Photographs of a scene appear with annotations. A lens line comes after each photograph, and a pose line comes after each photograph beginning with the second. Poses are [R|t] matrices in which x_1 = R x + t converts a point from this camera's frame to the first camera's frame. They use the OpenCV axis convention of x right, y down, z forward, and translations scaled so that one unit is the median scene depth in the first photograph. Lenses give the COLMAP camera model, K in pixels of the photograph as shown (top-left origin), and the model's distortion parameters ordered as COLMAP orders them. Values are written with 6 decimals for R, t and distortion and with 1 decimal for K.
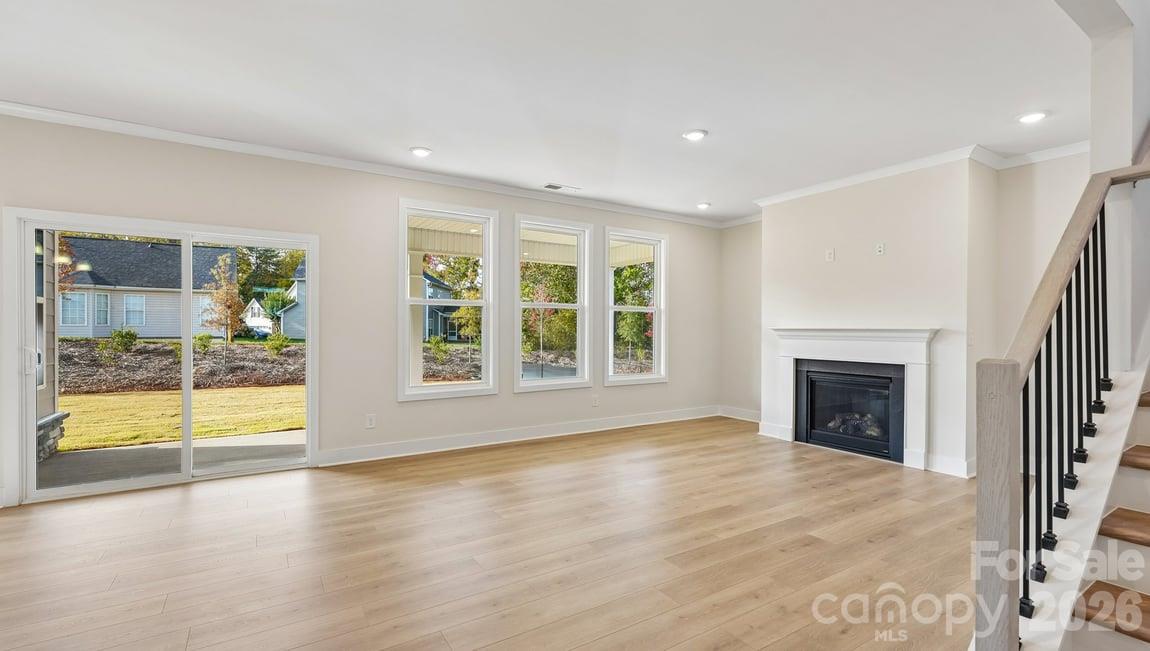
lens RADIAL K [[511.2, 0, 579.0], [0, 511.2, 326.9], [0, 0, 1]] dist [-0.000474, 0.000034]
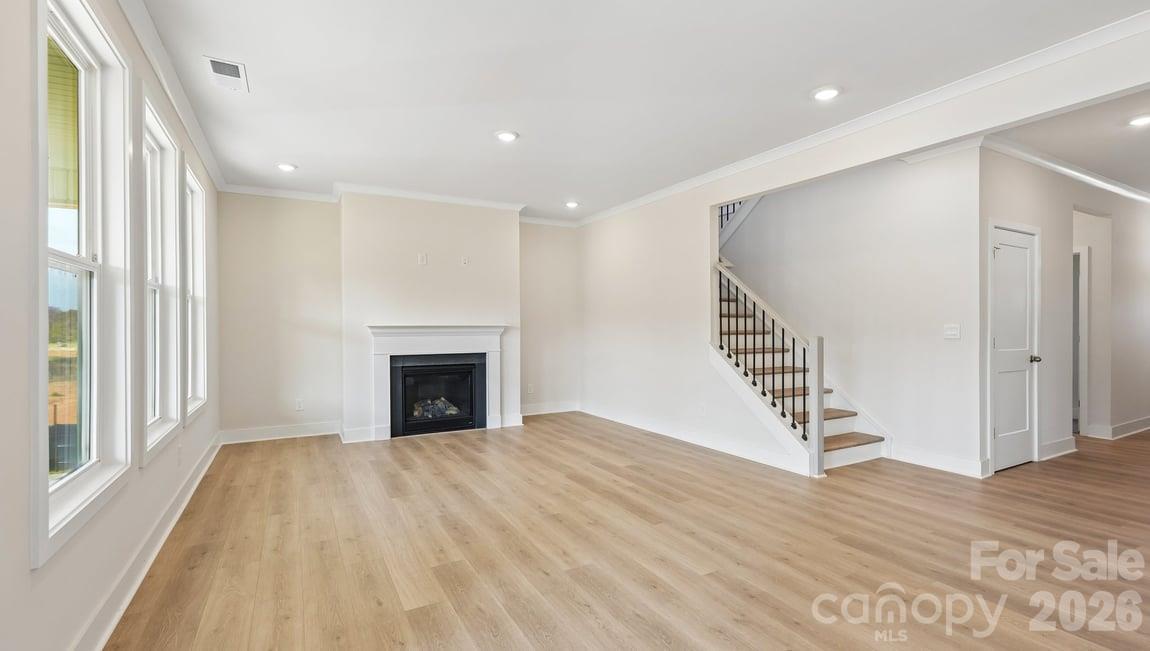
lens RADIAL K [[511.2, 0, 578.4], [0, 511.2, 325.0], [0, 0, 1]] dist [-0.000474, 0.000034]
pose [[0.058363, -0.001961, 0.998293, -0.665745], [0.000773, 0.999998, 0.001919, -0.000404], [-0.998295, 0.000660, 0.058364, 0.684932]]
